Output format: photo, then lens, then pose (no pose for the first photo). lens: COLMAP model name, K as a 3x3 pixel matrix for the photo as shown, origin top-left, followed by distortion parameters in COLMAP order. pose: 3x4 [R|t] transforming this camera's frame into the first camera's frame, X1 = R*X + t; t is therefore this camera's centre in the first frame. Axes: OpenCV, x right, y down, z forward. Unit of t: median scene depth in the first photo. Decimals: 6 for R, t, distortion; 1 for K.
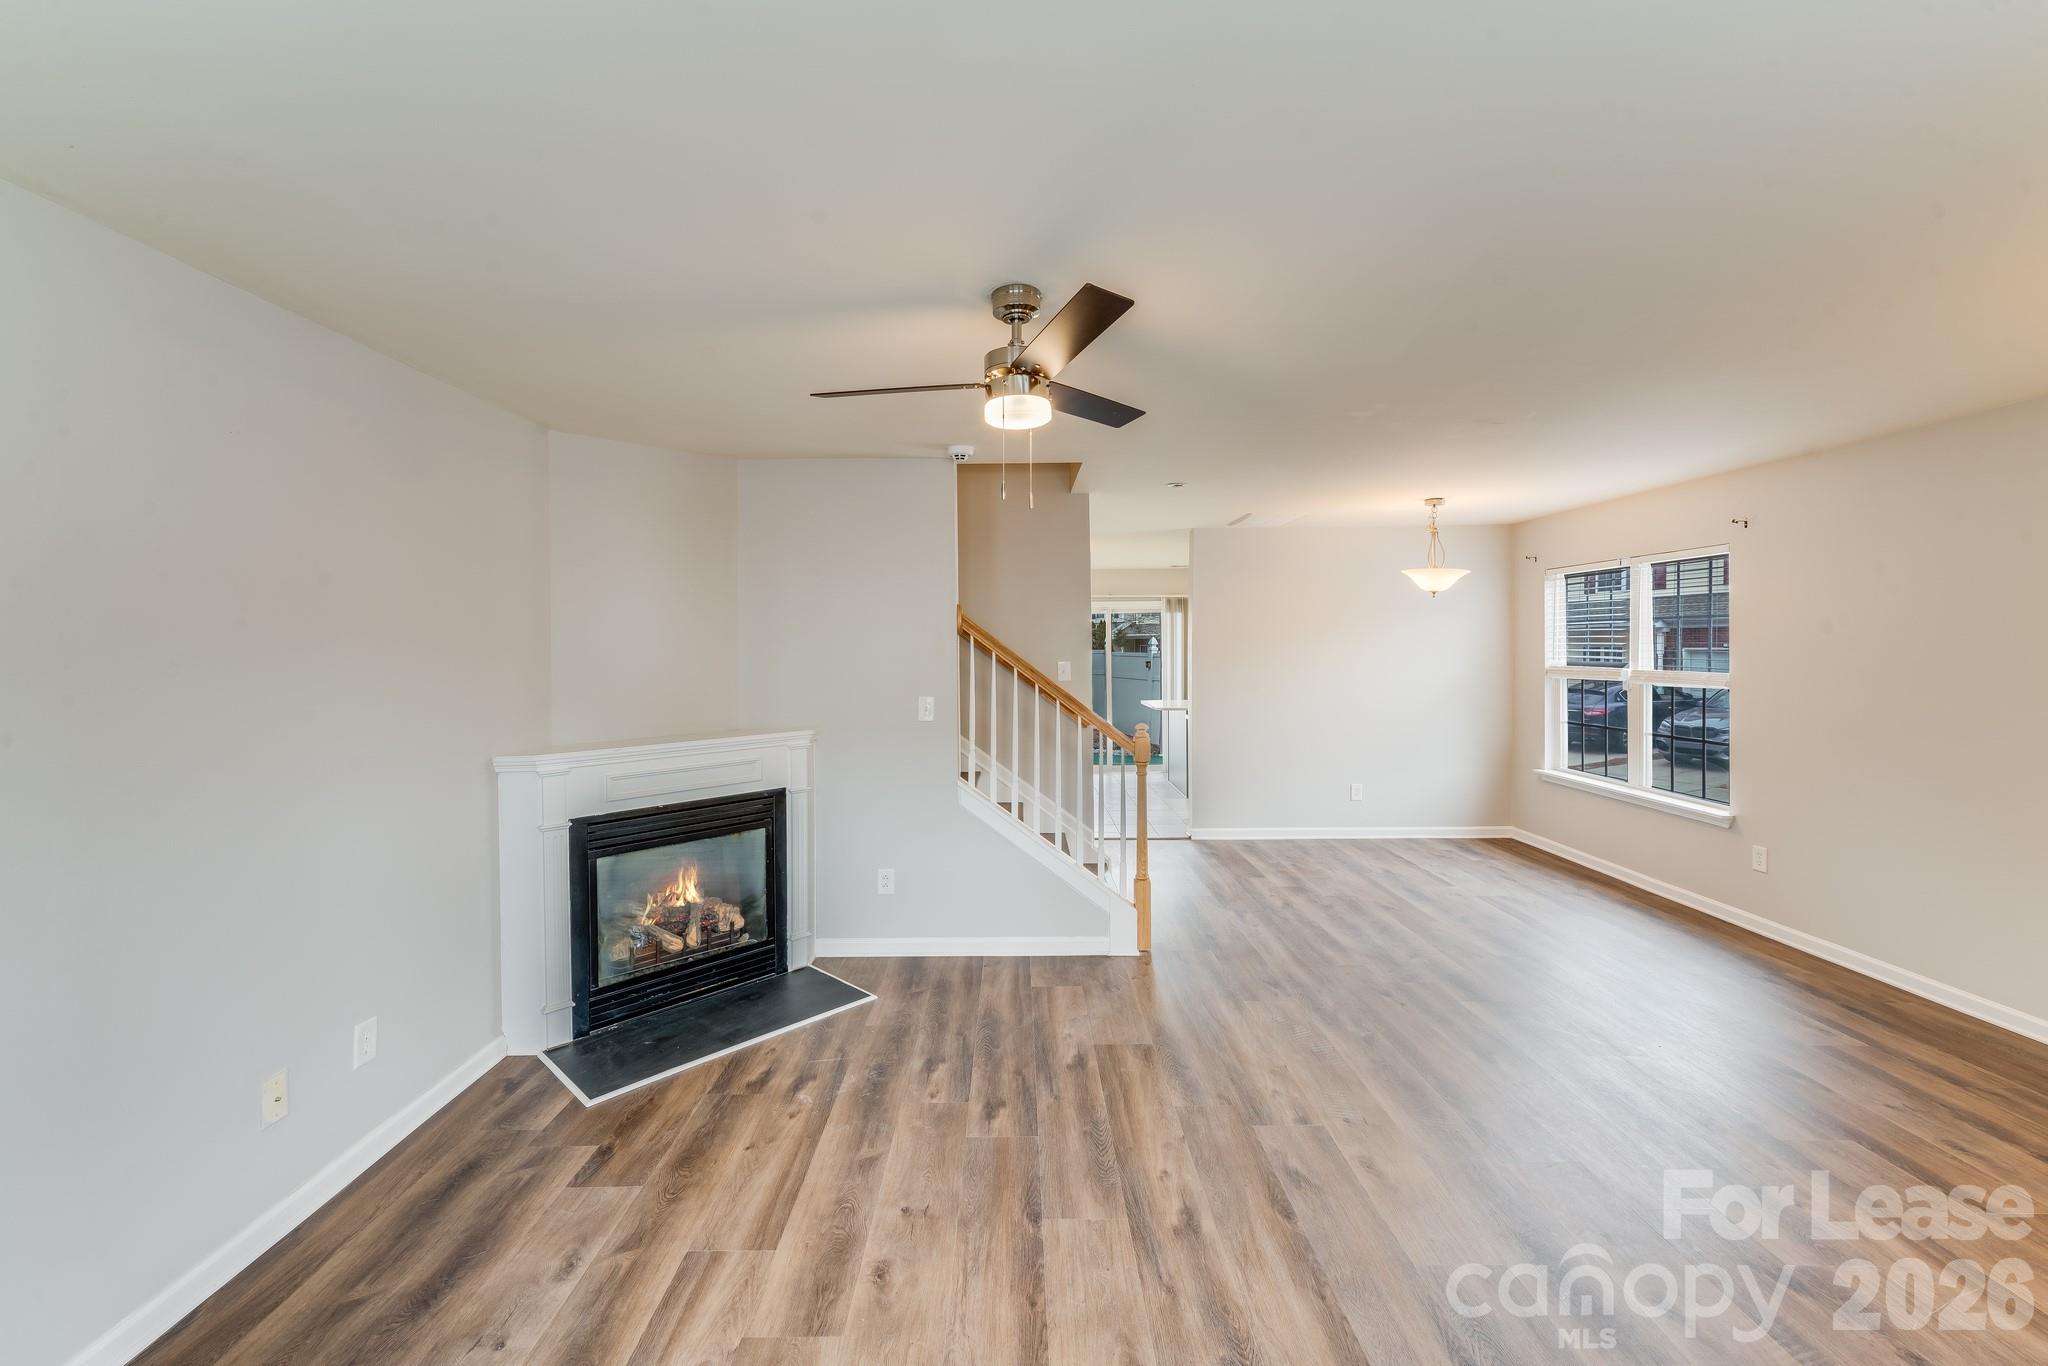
lens RADIAL K [[838.2, 0, 1015.0], [0, 838.2, 653.5], [0, 0, 1]] dist [-0.001179, -0.000660]
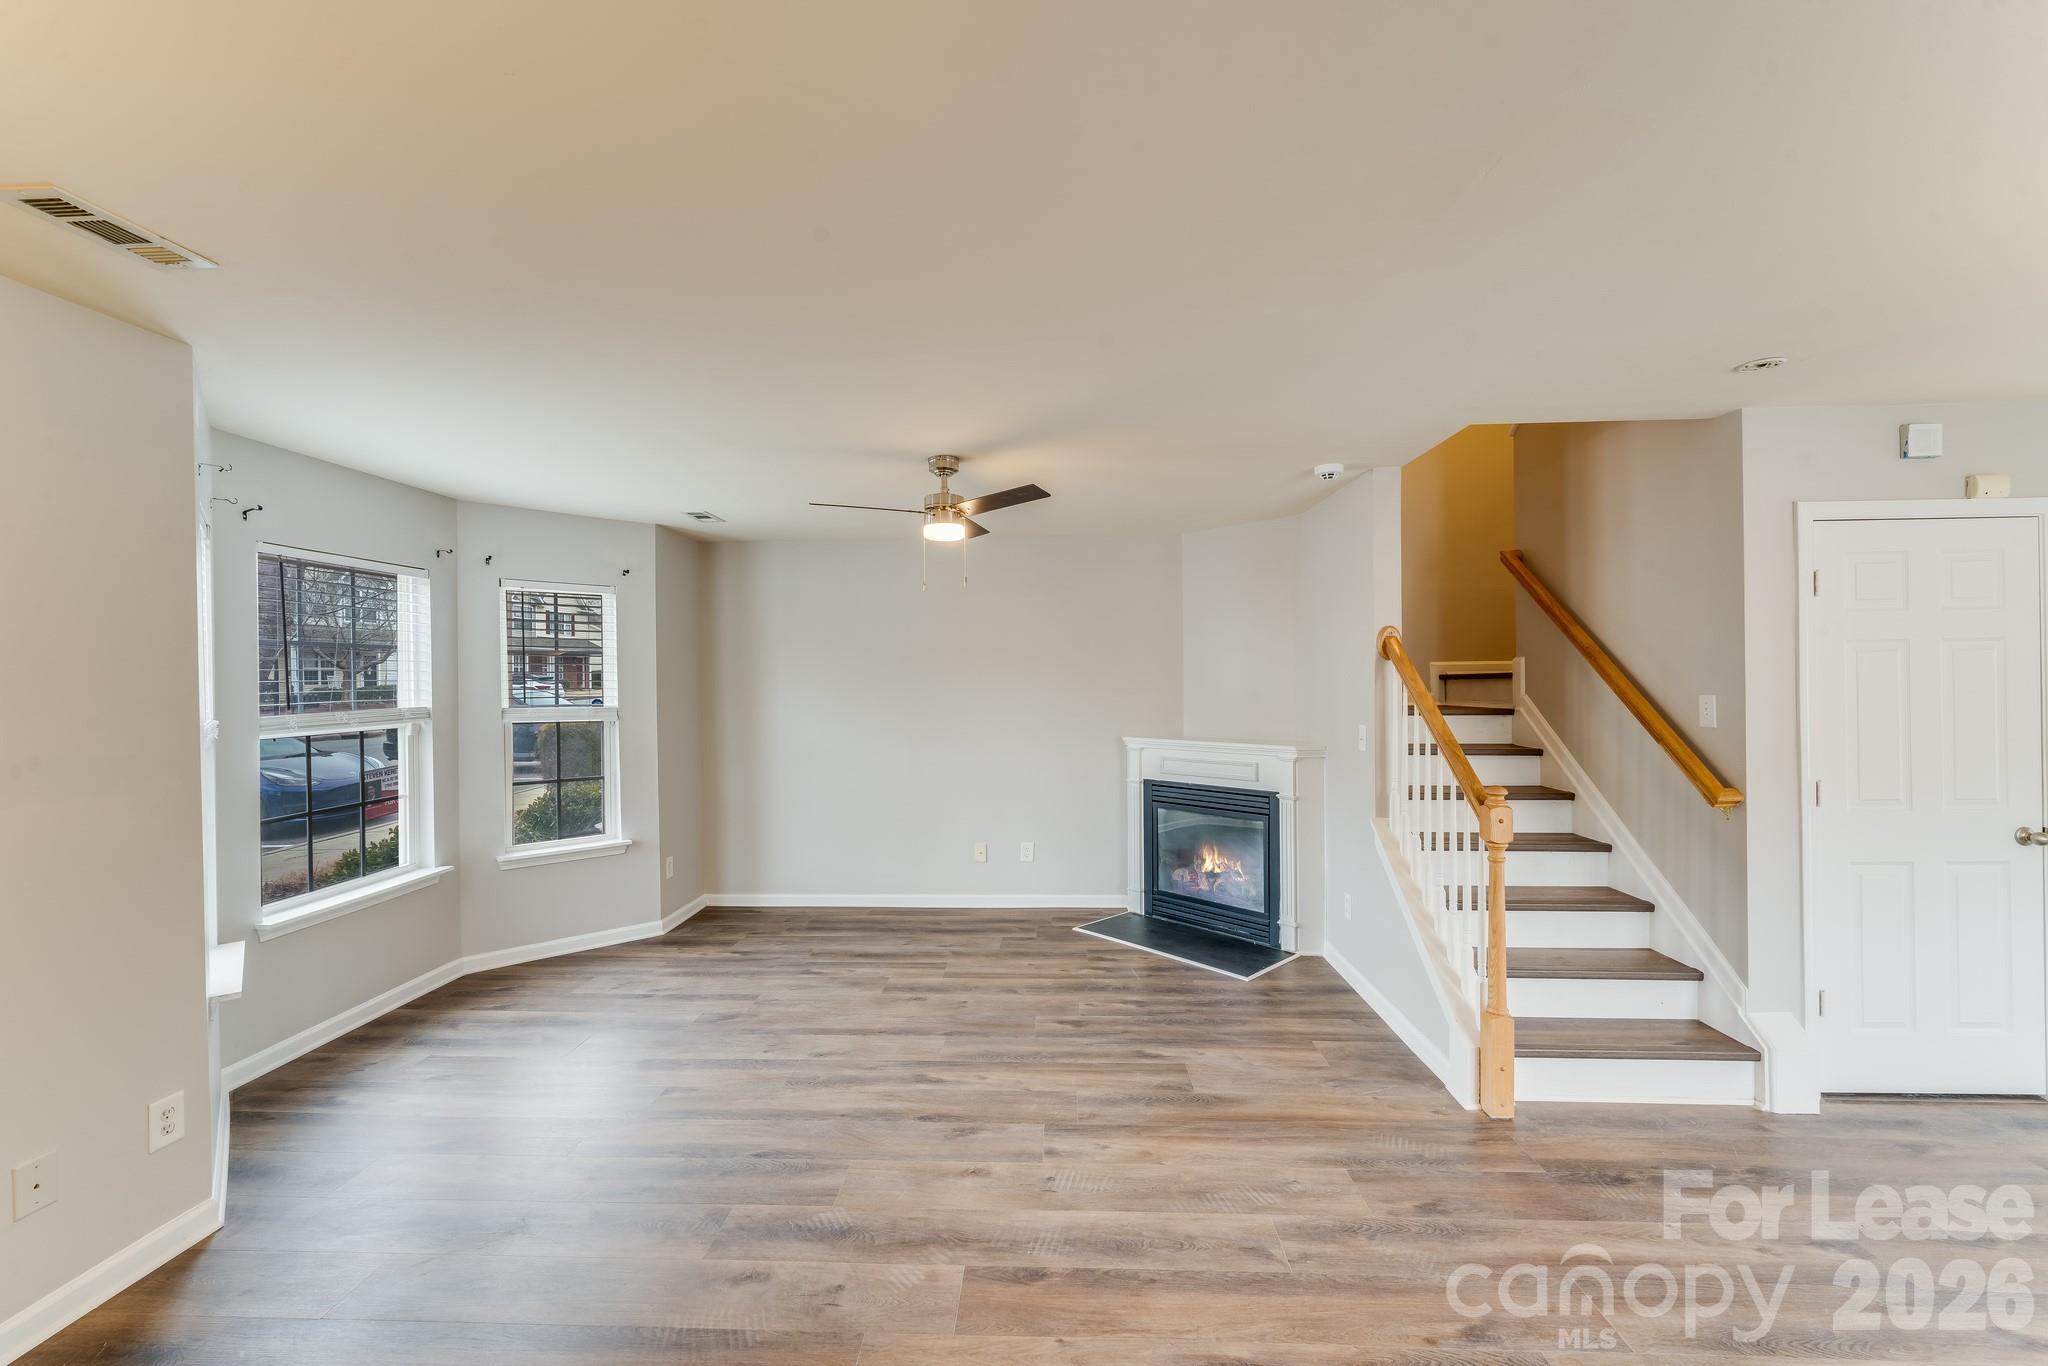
lens RADIAL K [[828.0, 0, 1018.5], [0, 828.0, 685.4], [0, 0, 1]] dist [-0.000025, -0.000611]
pose [[-0.042324, 0.020118, -0.998901, 0.922319], [0.000862, 0.999798, 0.020100, -0.014109], [0.999104, -0.000010, -0.042333, 0.699414]]
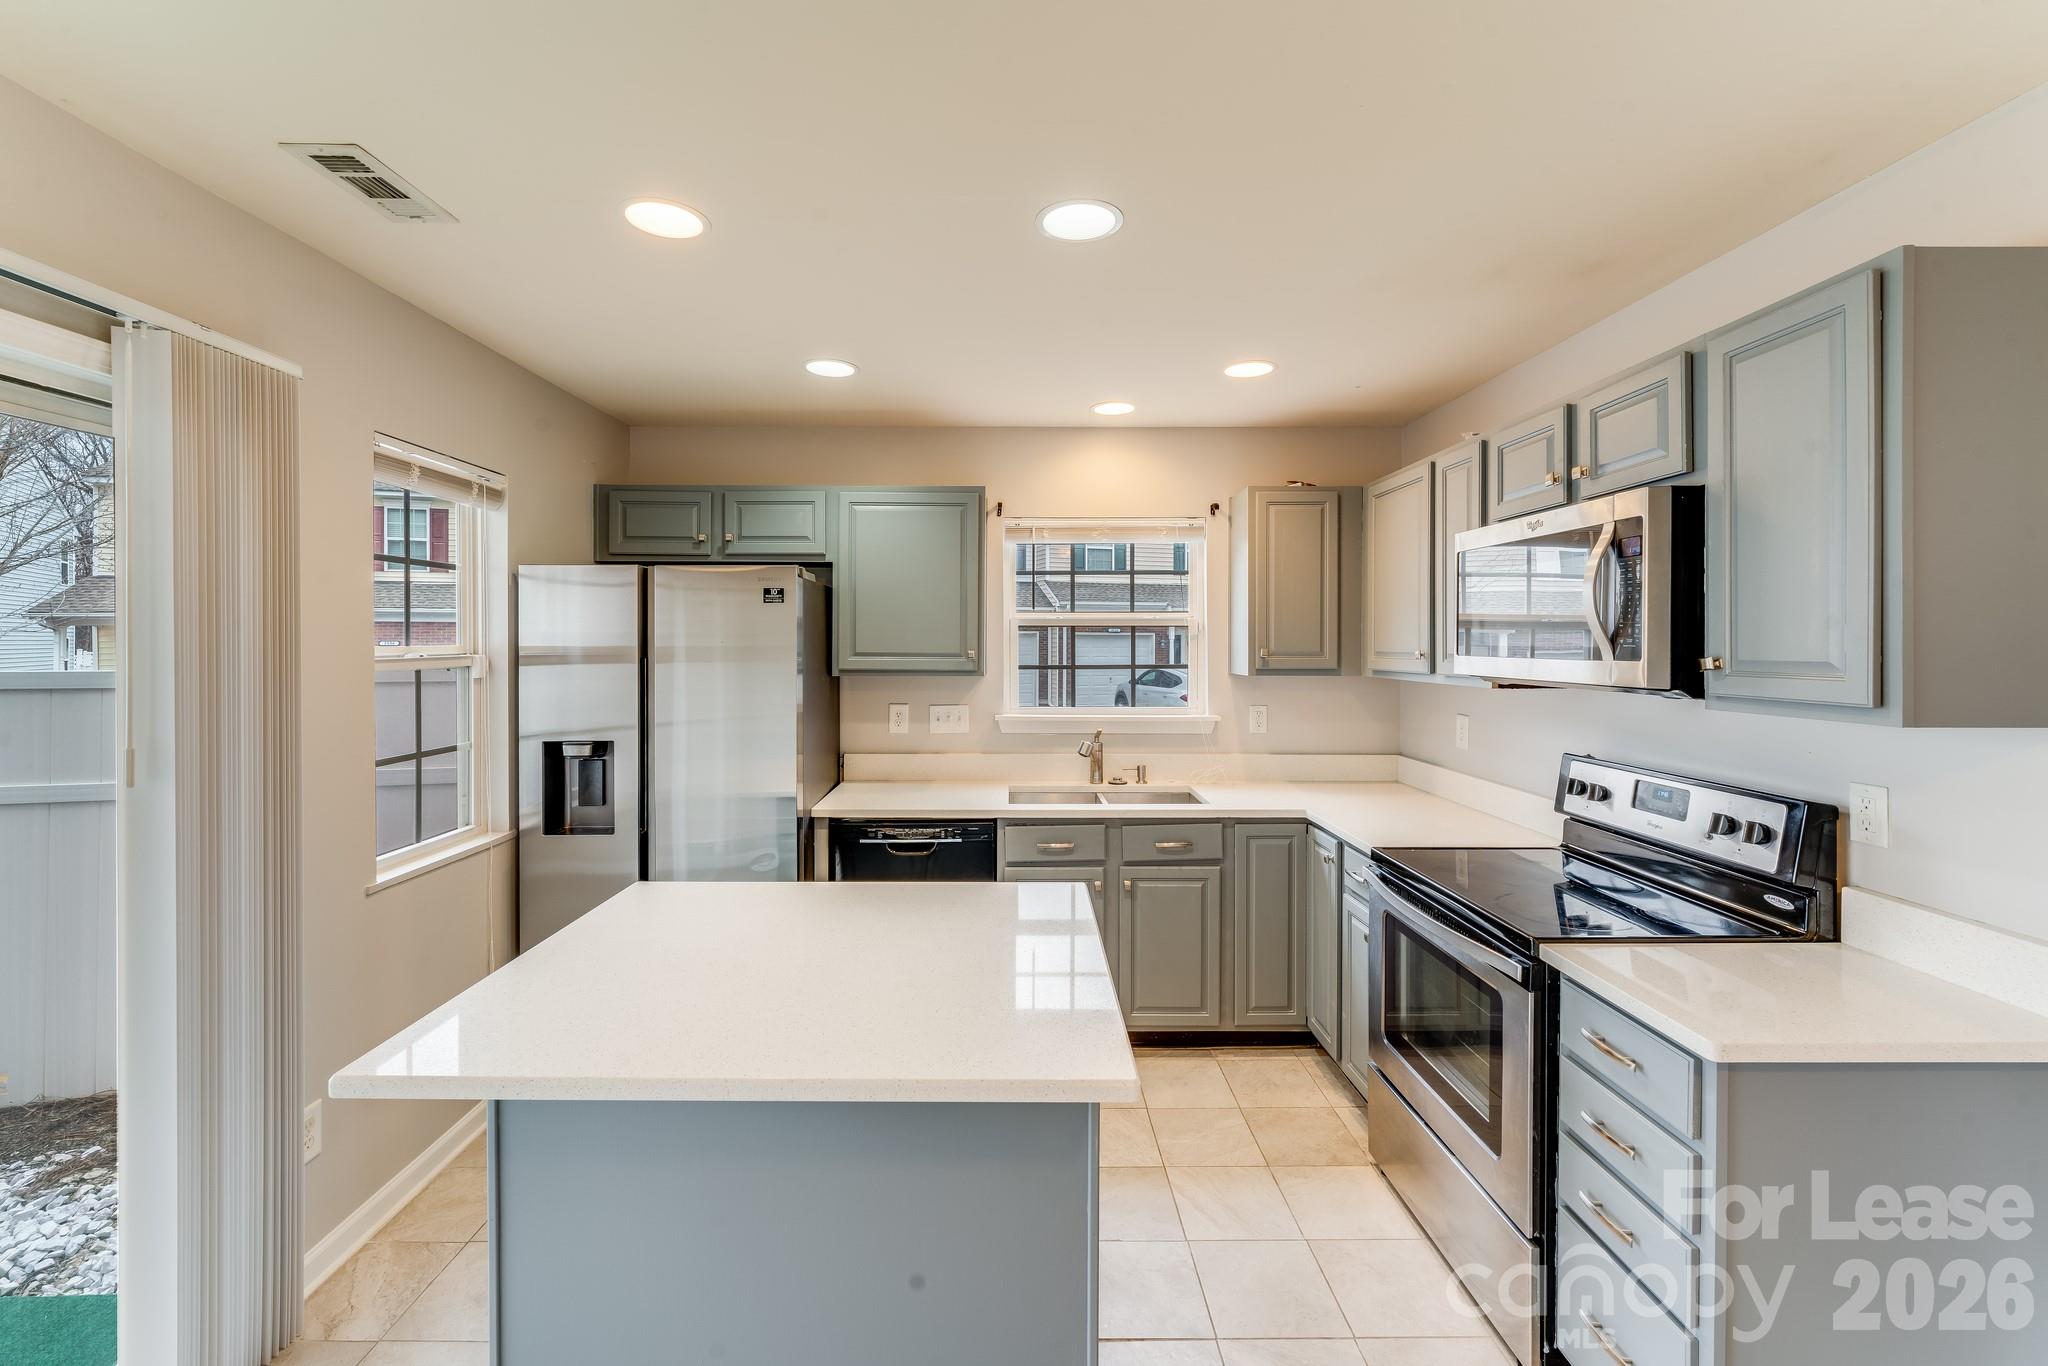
lens RADIAL K [[834.1, 0, 1008.7], [0, 834.1, 642.8], [0, 0, 1]] dist [-0.001311, -0.000344]
pose [[-0.005013, 0.004101, 0.999979, 0.062843], [0.007425, 0.999964, -0.004064, -0.019115], [-0.999960, 0.007404, -0.005044, 2.231350]]
